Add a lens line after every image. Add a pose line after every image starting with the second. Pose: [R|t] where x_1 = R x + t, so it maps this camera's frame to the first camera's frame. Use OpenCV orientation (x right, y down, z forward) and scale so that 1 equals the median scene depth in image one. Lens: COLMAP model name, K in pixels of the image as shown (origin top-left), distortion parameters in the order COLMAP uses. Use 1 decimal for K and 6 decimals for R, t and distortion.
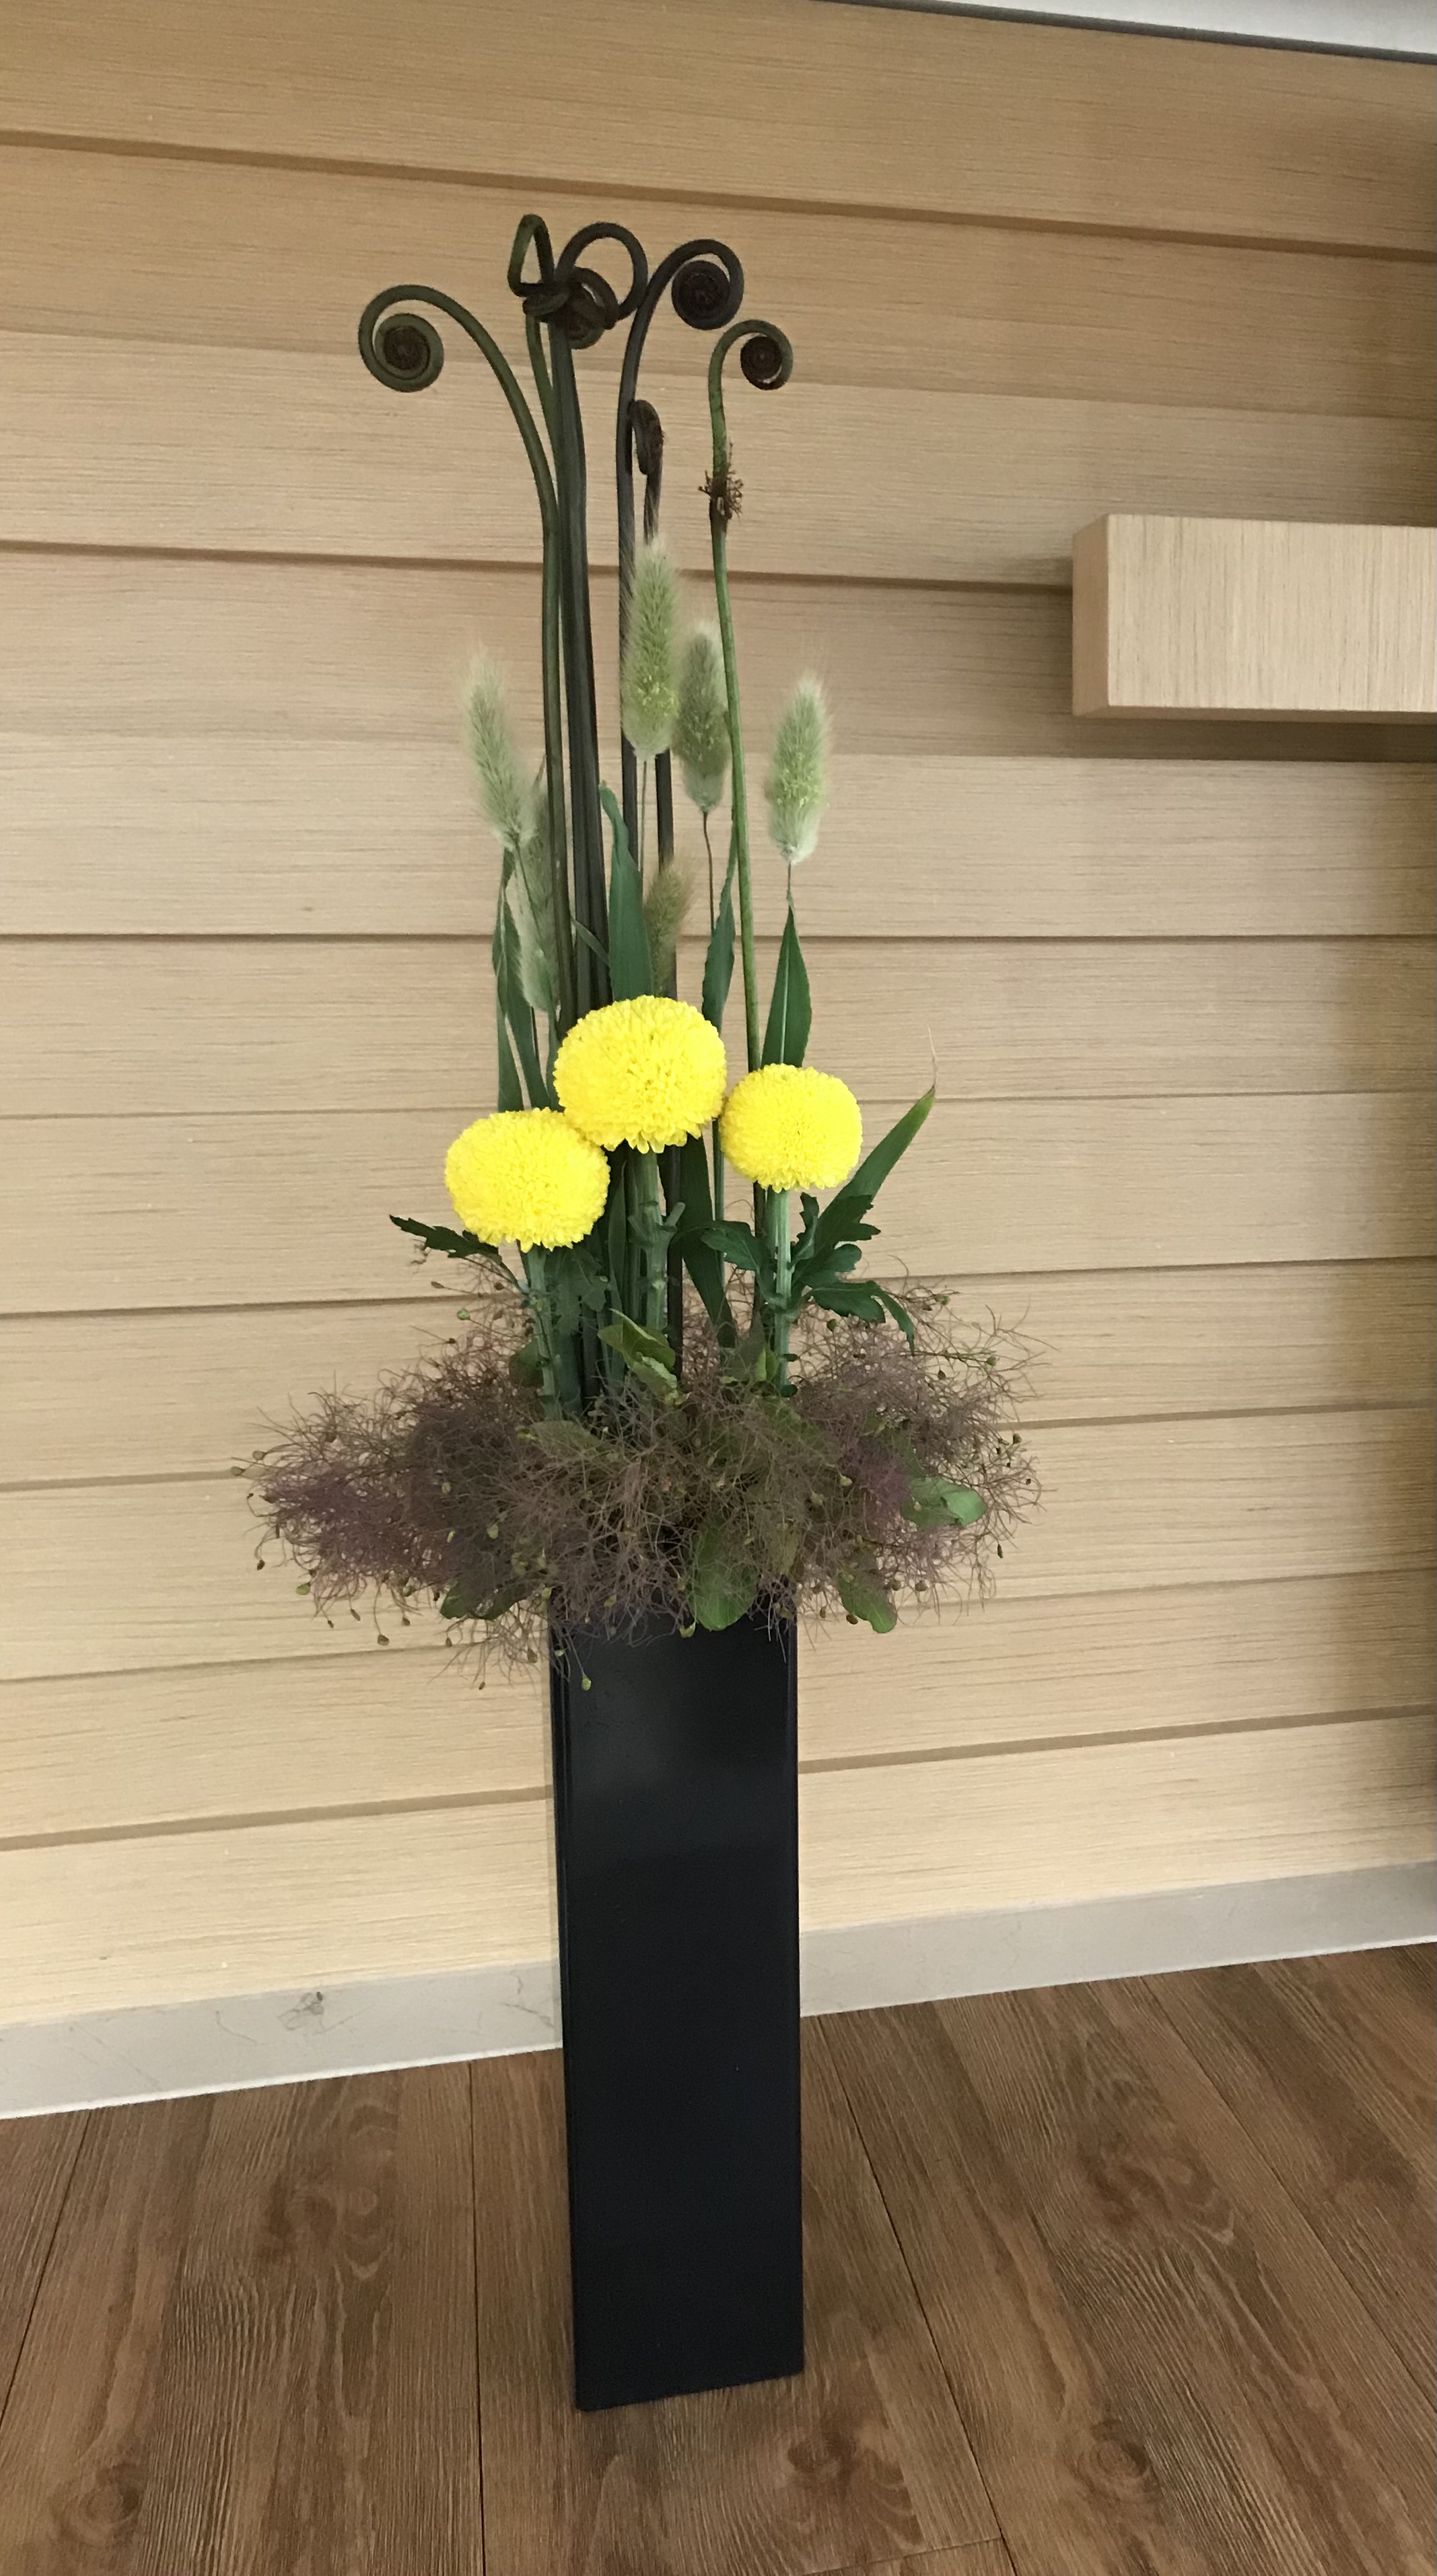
lens RADIAL K [[2233.1, 0, 1014.6], [0, 2233.1, 1195.4], [0, 0, 1]] dist [0.059245, -0.046834]
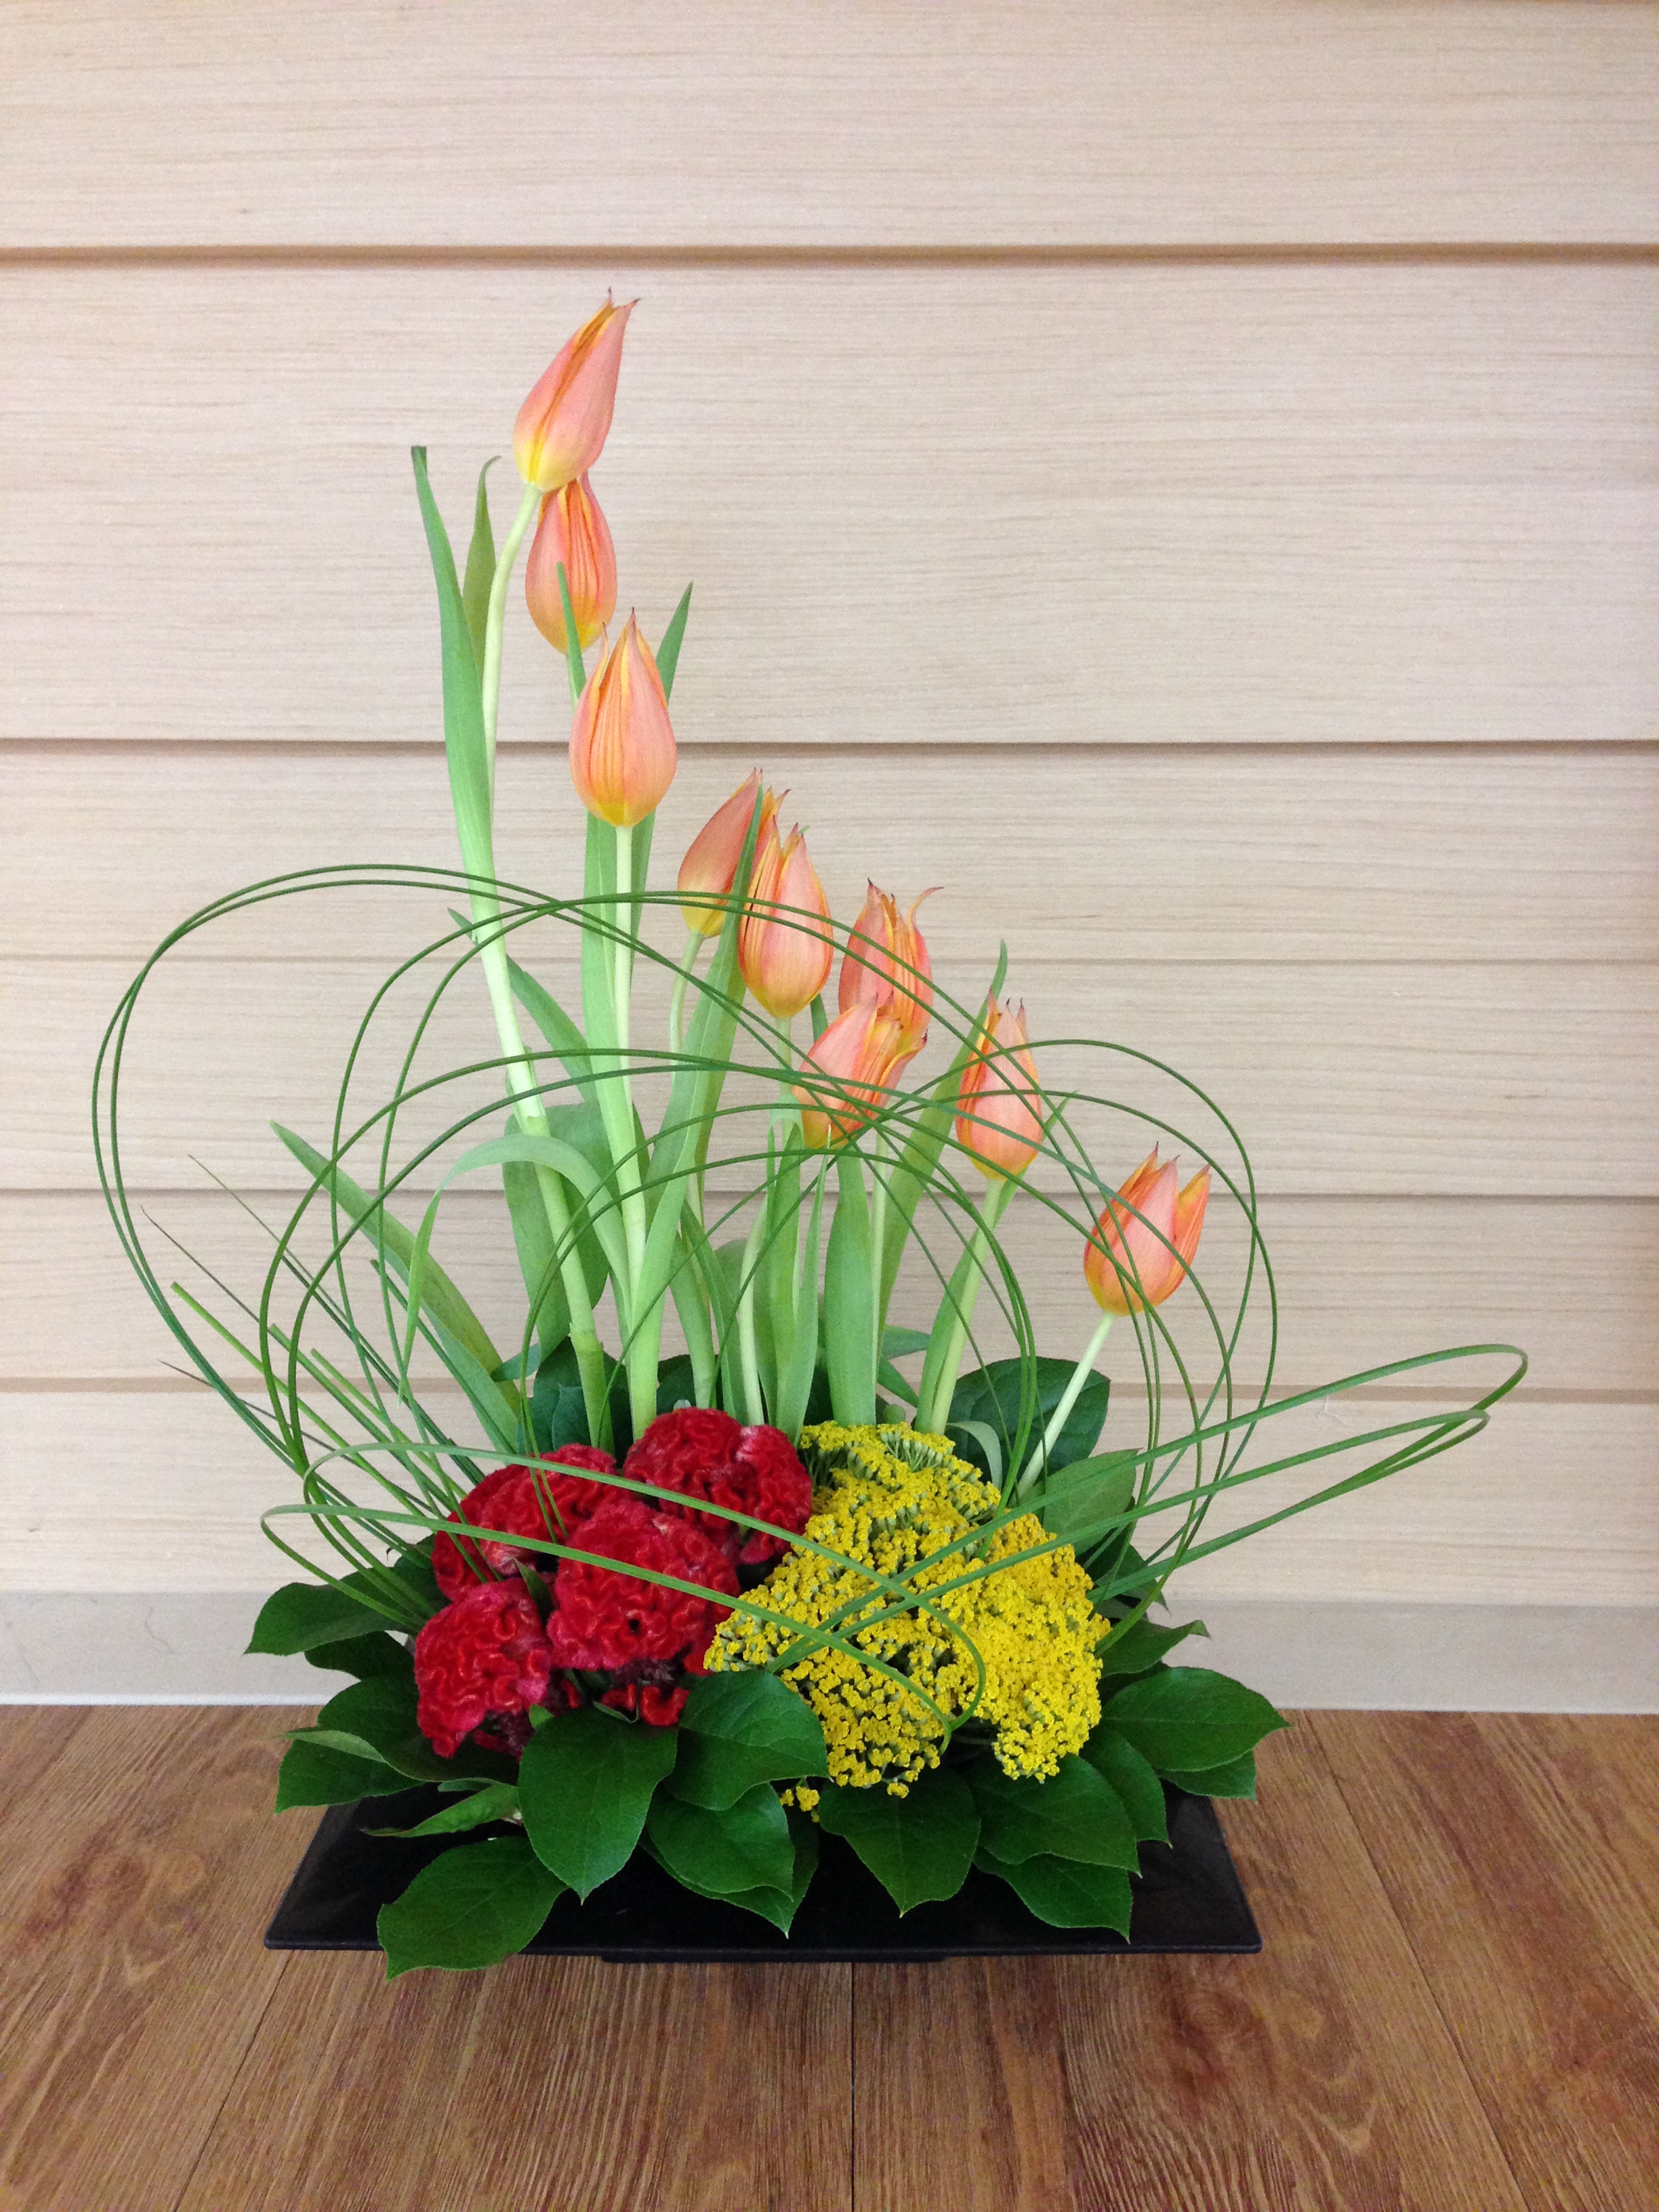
lens RADIAL K [[1999.4, 0, 834.8], [0, 1999.4, 1087.2], [0, 0, 1]] dist [0.147208, -0.276848]
pose [[0.965578, 0.050321, -0.255199, 0.071656], [-0.032555, 0.996773, 0.073371, 0.113056], [0.258067, -0.062537, 0.964101, 0.372143]]
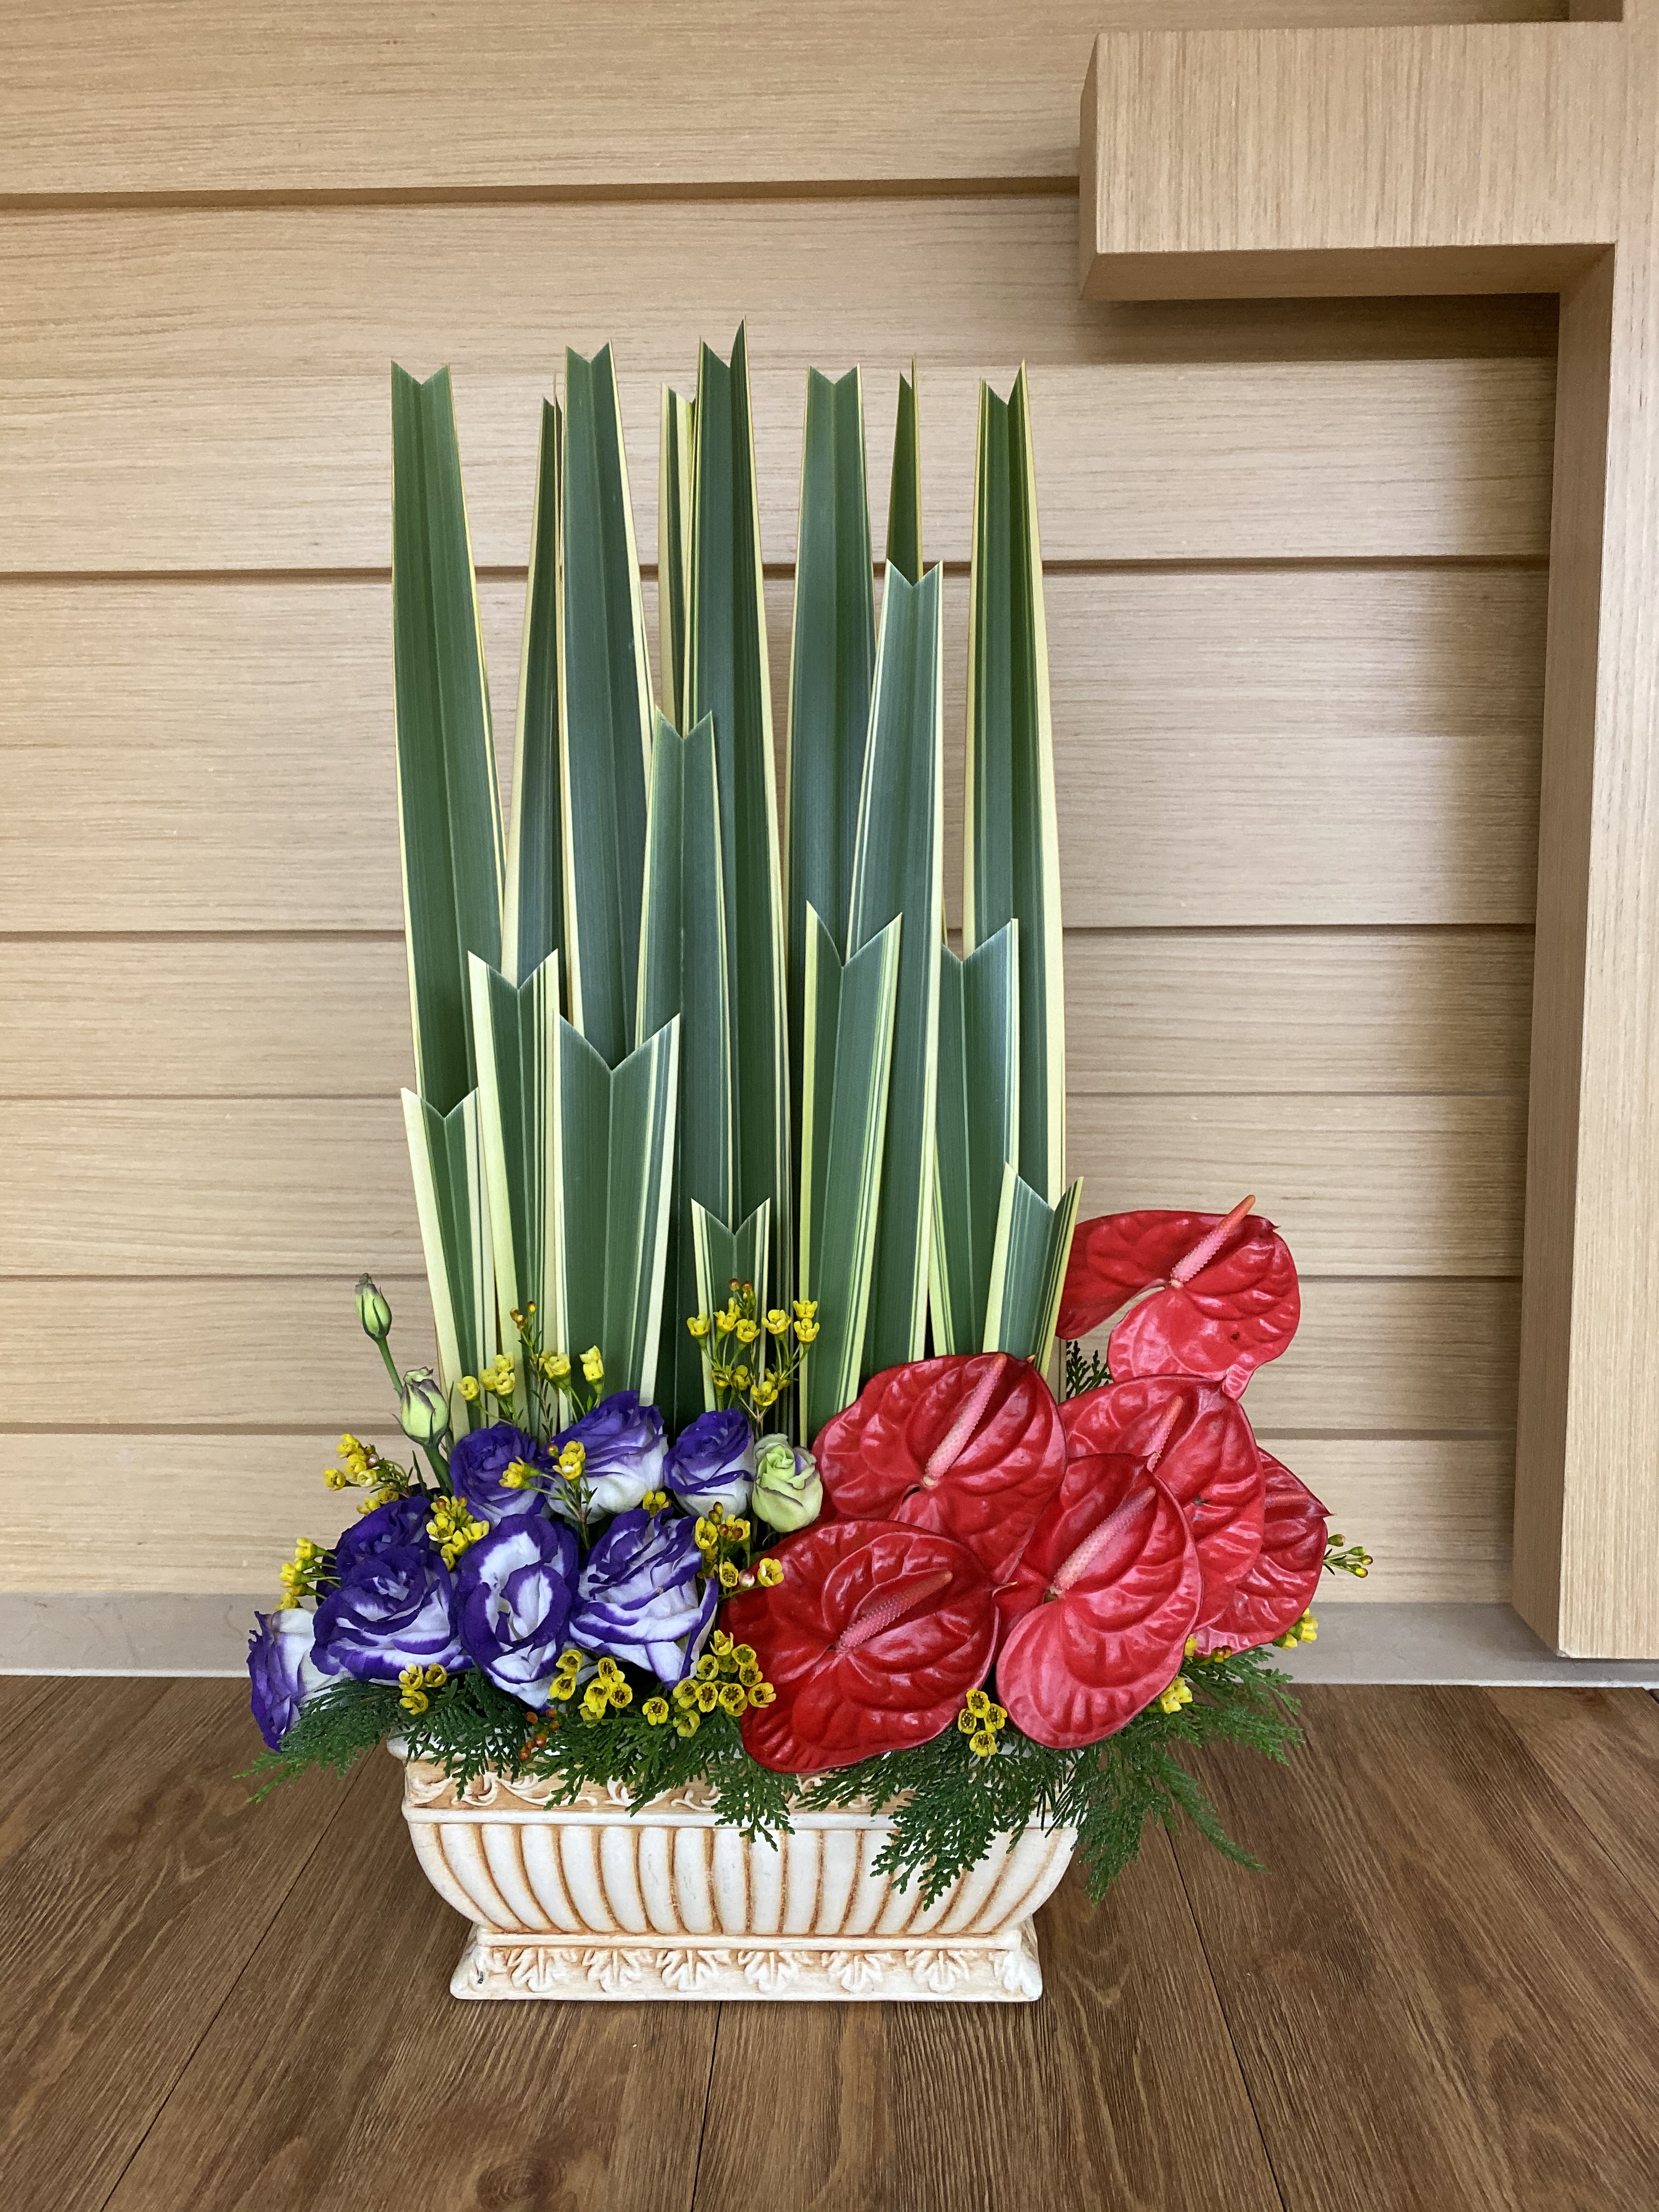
lens RADIAL K [[1695.9, 0, 840.9], [0, 1695.9, 1083.2], [0, 0, 1]] dist [0.001558, 0.003321]
pose [[0.961316, 0.026440, -0.274176, 0.137815], [-0.027734, 0.999615, -0.000842, 0.114949], [0.274048, 0.008414, 0.961679, 0.326232]]
